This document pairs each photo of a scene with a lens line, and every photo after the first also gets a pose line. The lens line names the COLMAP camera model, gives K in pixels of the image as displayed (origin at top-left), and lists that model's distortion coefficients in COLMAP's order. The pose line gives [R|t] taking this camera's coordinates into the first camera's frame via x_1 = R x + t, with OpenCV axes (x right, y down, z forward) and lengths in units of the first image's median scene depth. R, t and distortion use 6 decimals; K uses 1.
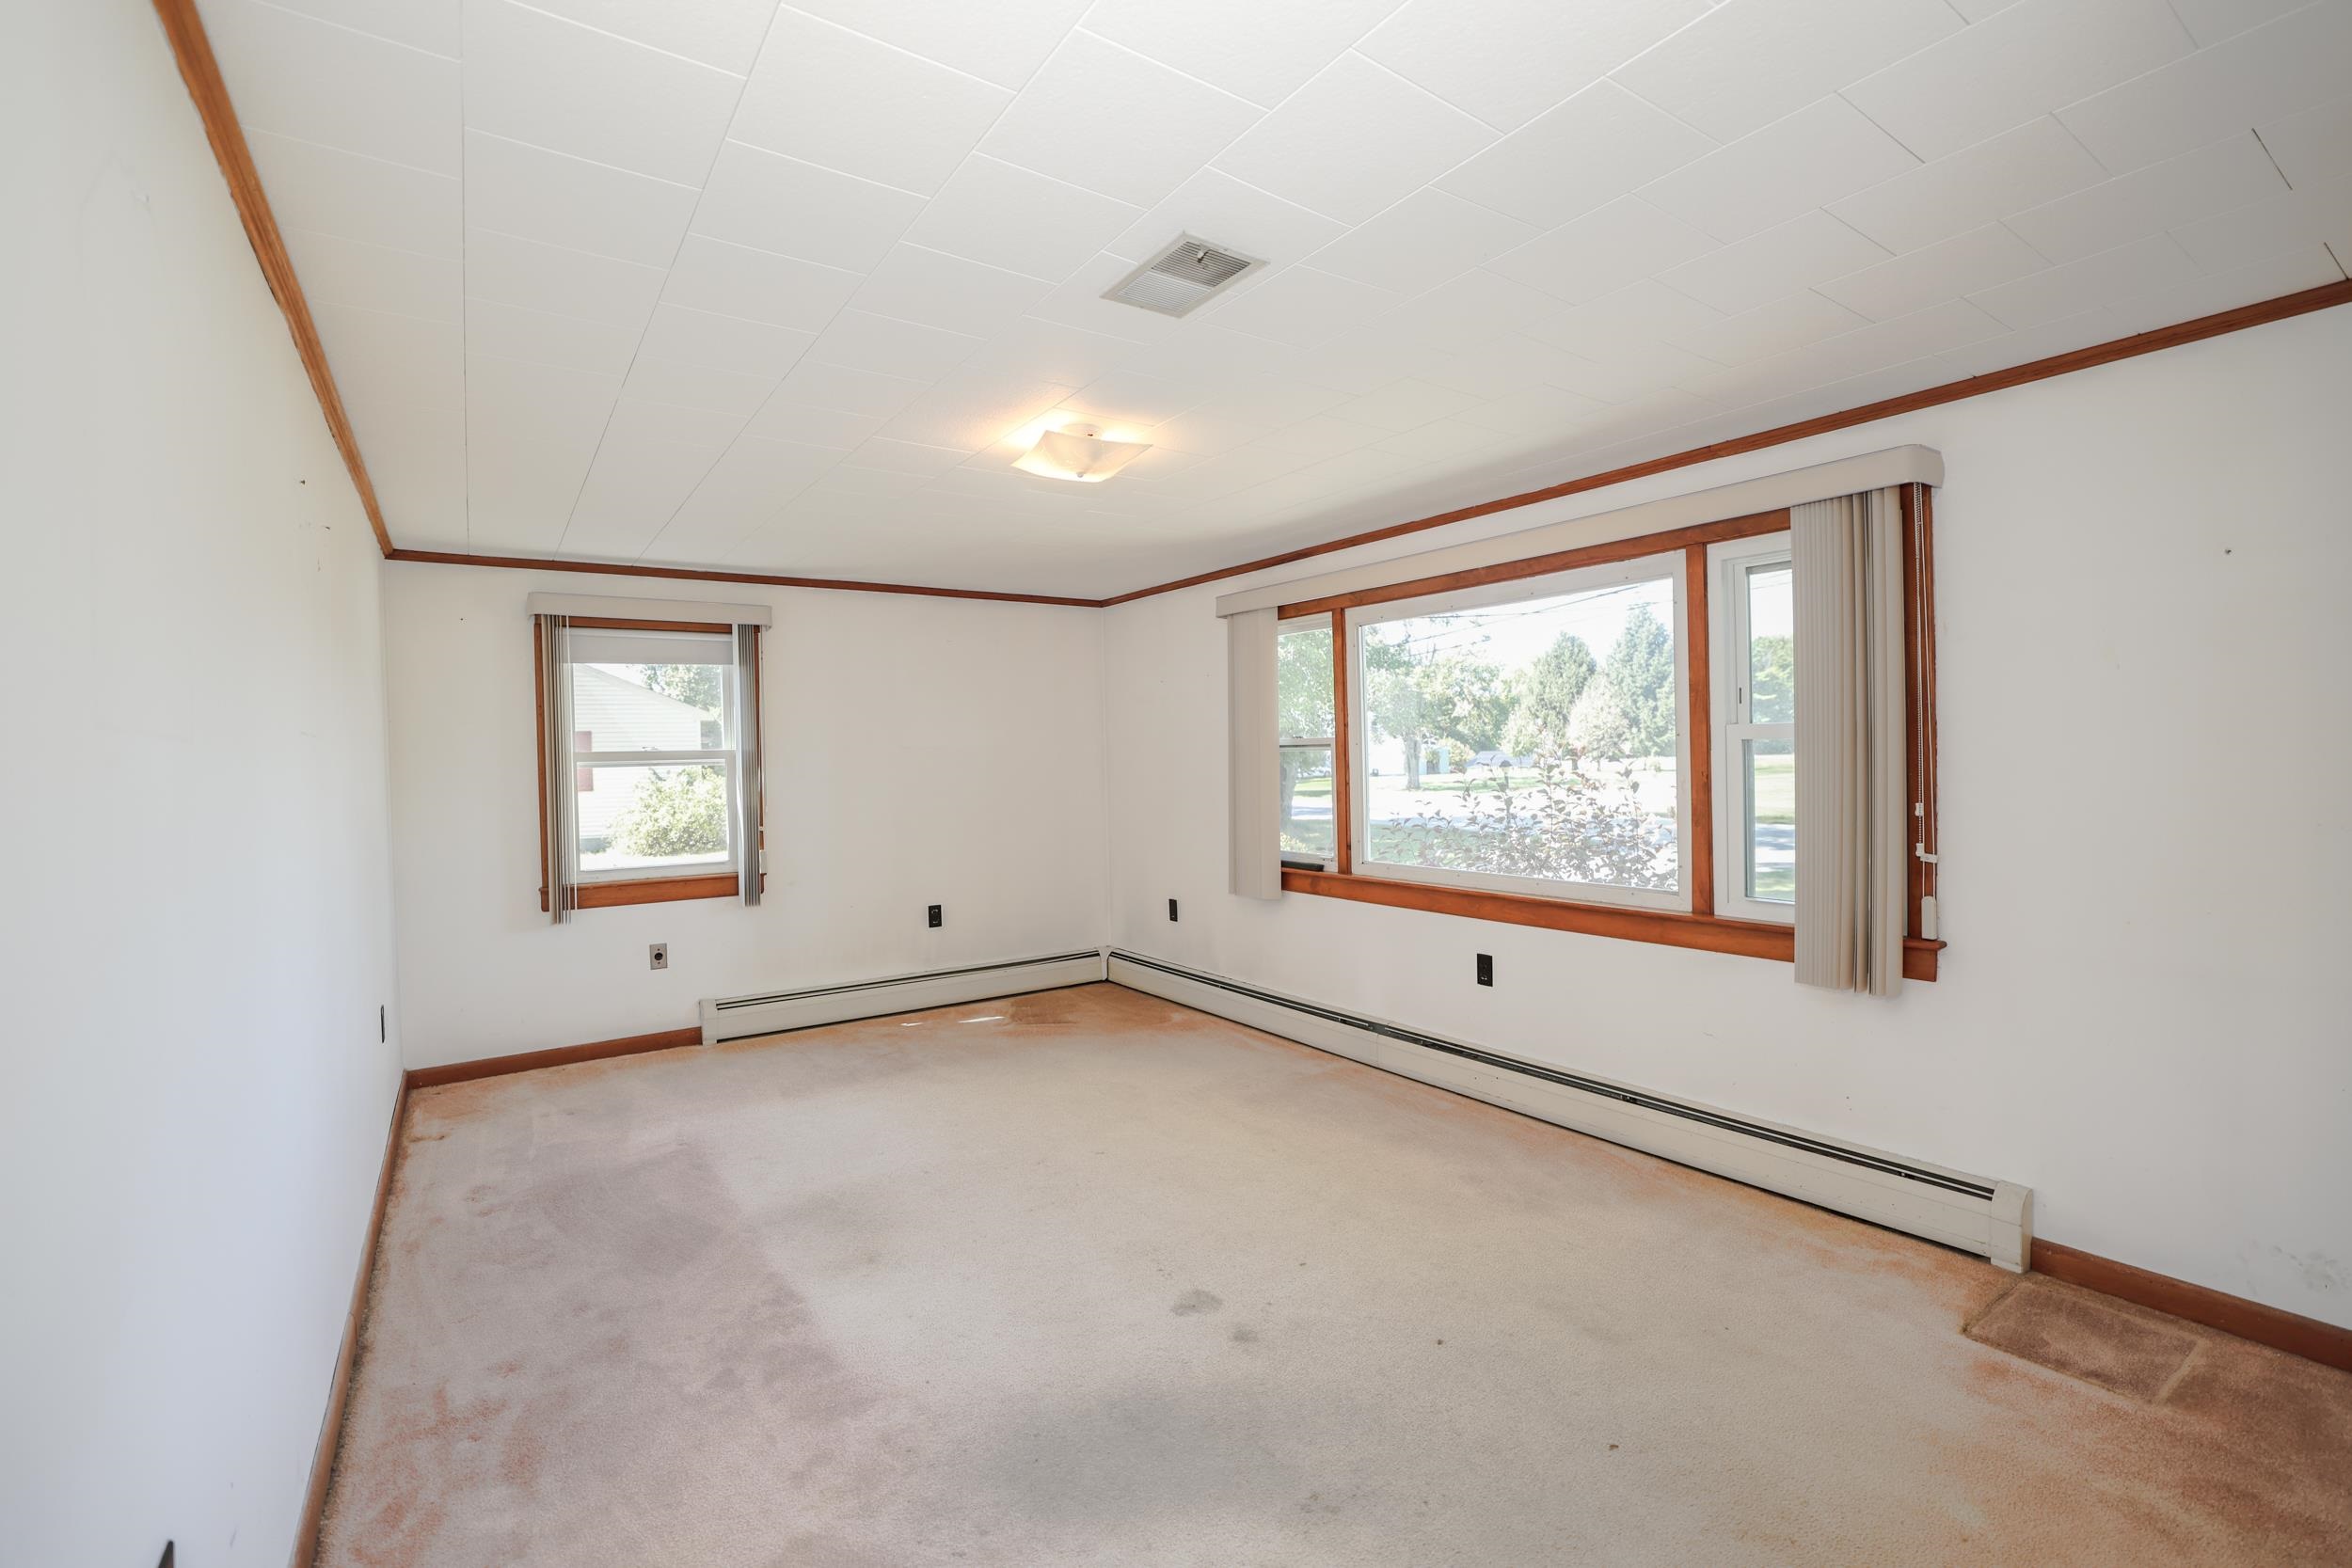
lens RADIAL K [[1010.3, 0, 1167.2], [0, 1010.3, 771.2], [0, 0, 1]] dist [-0.036757, 0.005721]
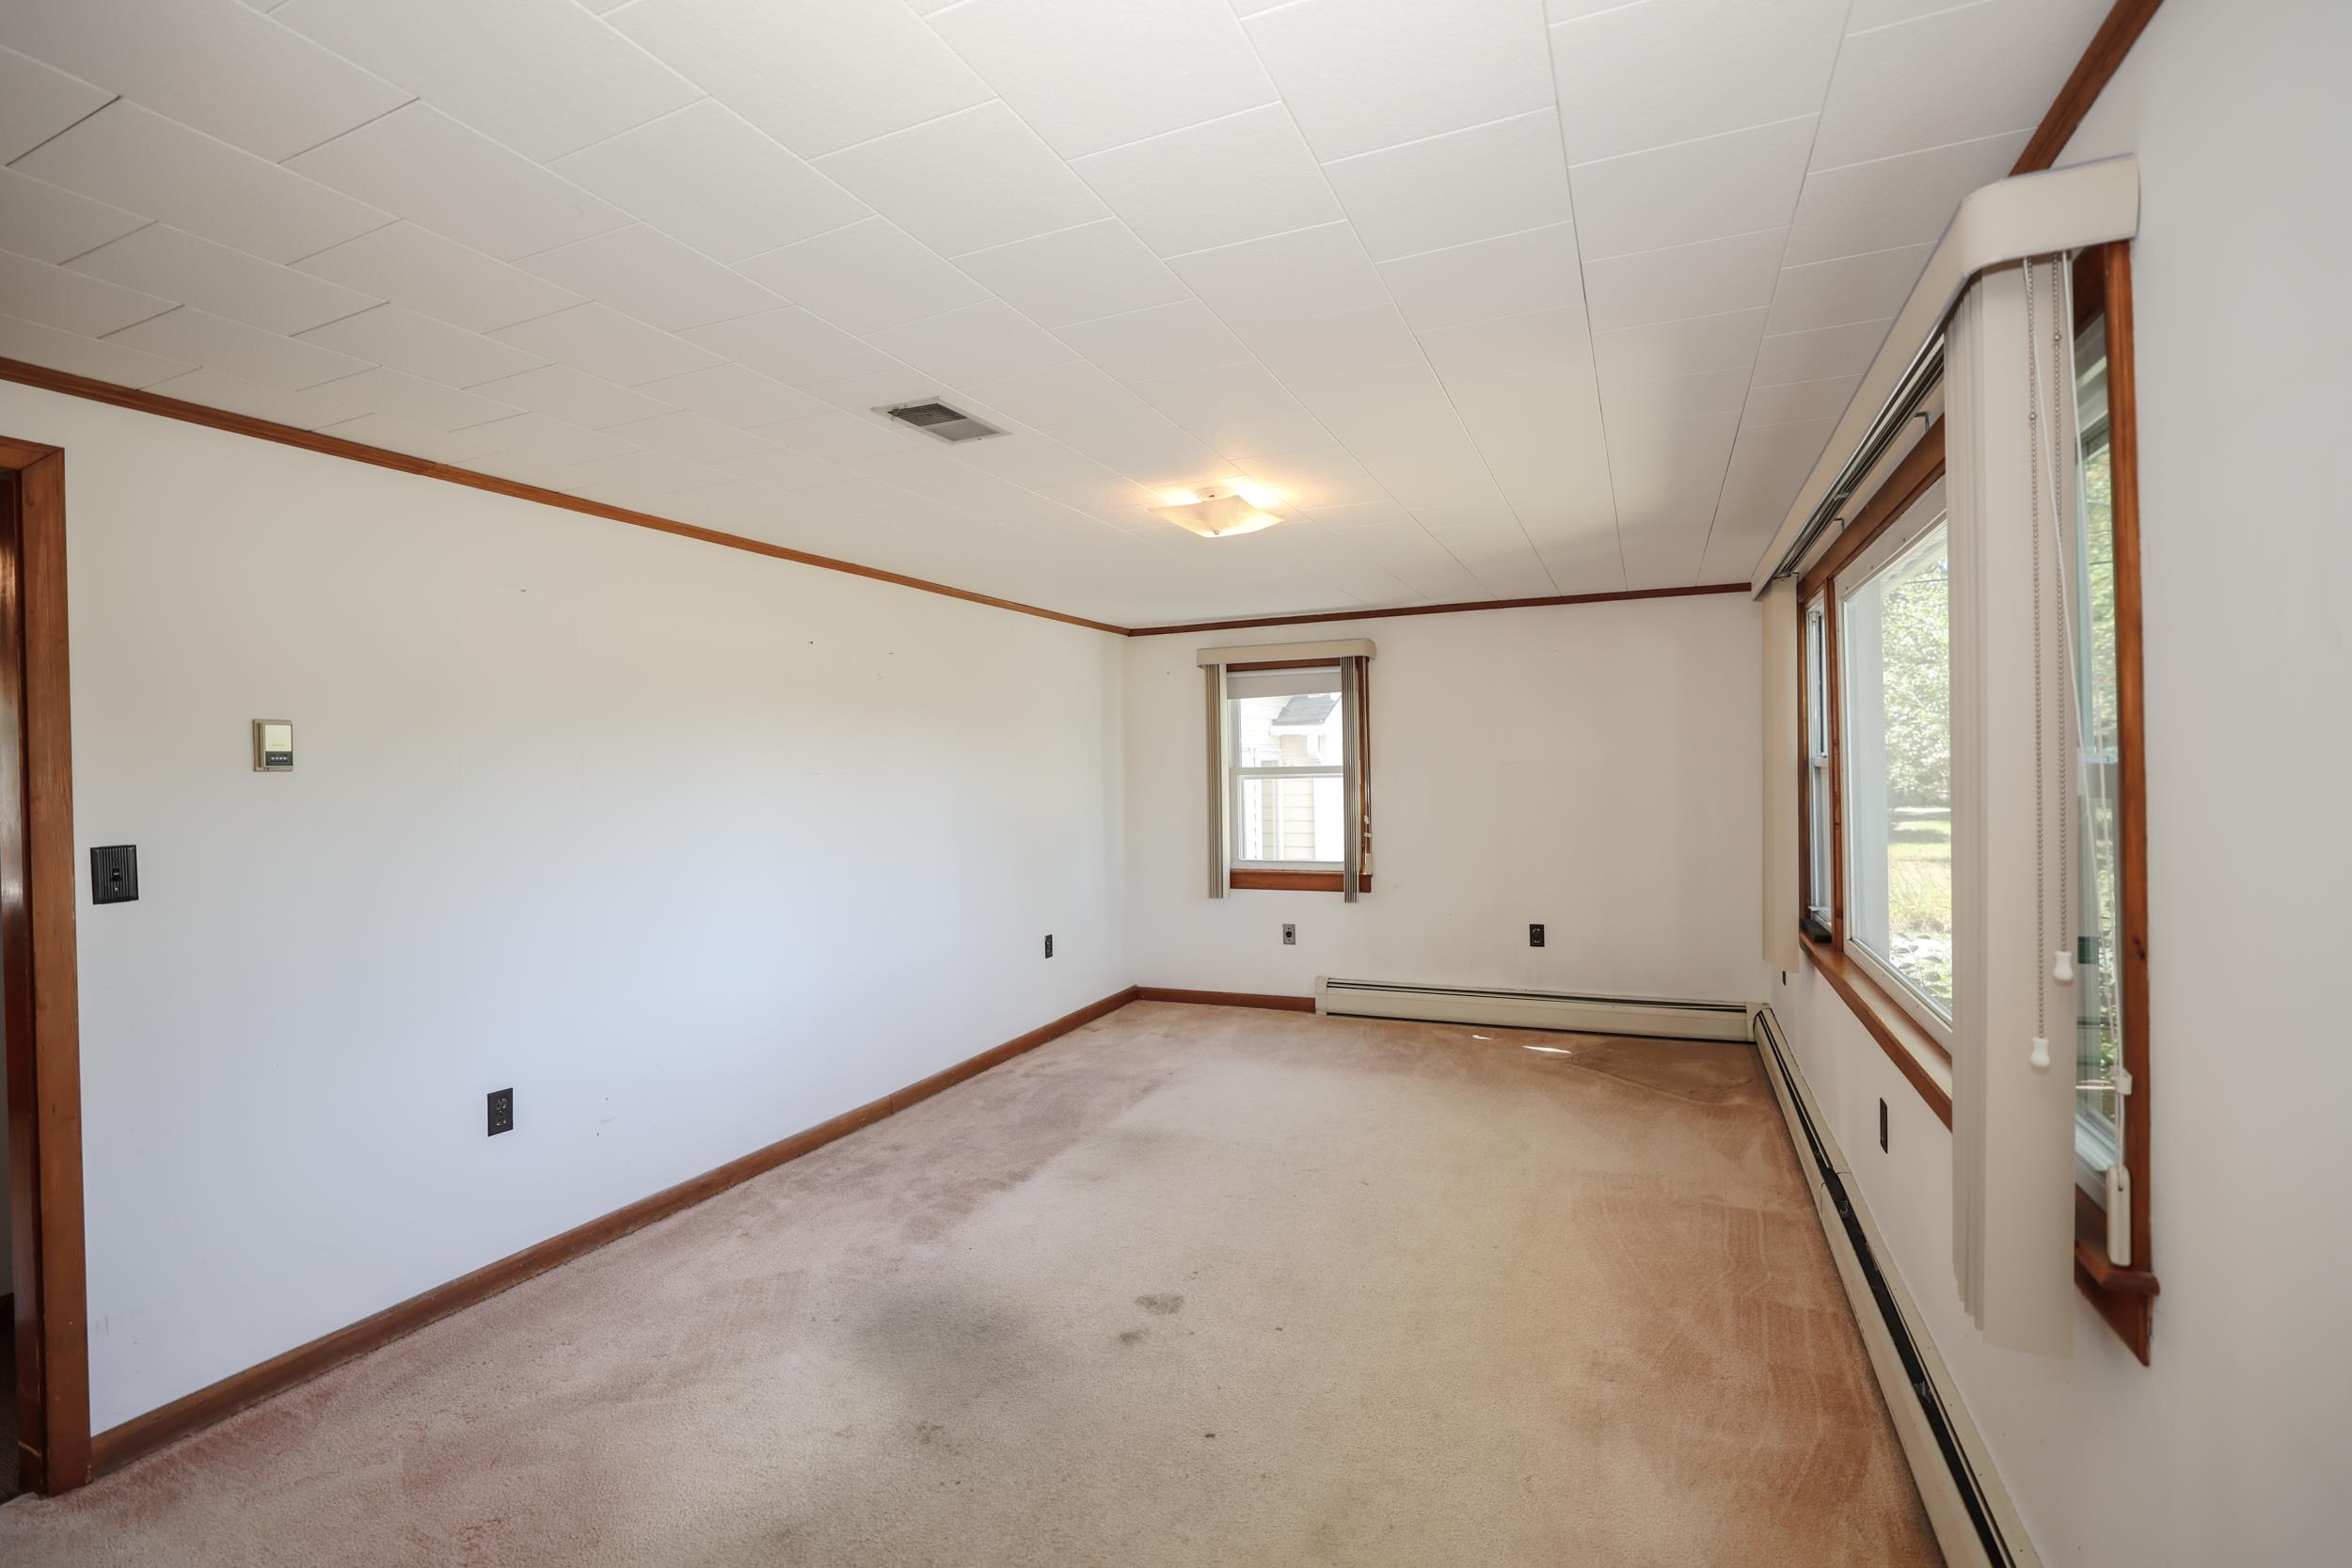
lens RADIAL K [[1010.3, 0, 1174.1], [0, 1010.3, 770.0], [0, 0, 1]] dist [-0.036757, 0.005721]
pose [[0.556810, 0.010935, -0.830568, 0.459256], [-0.008200, 0.999937, 0.007668, -0.025116], [0.830599, 0.002541, 0.556865, 0.203449]]
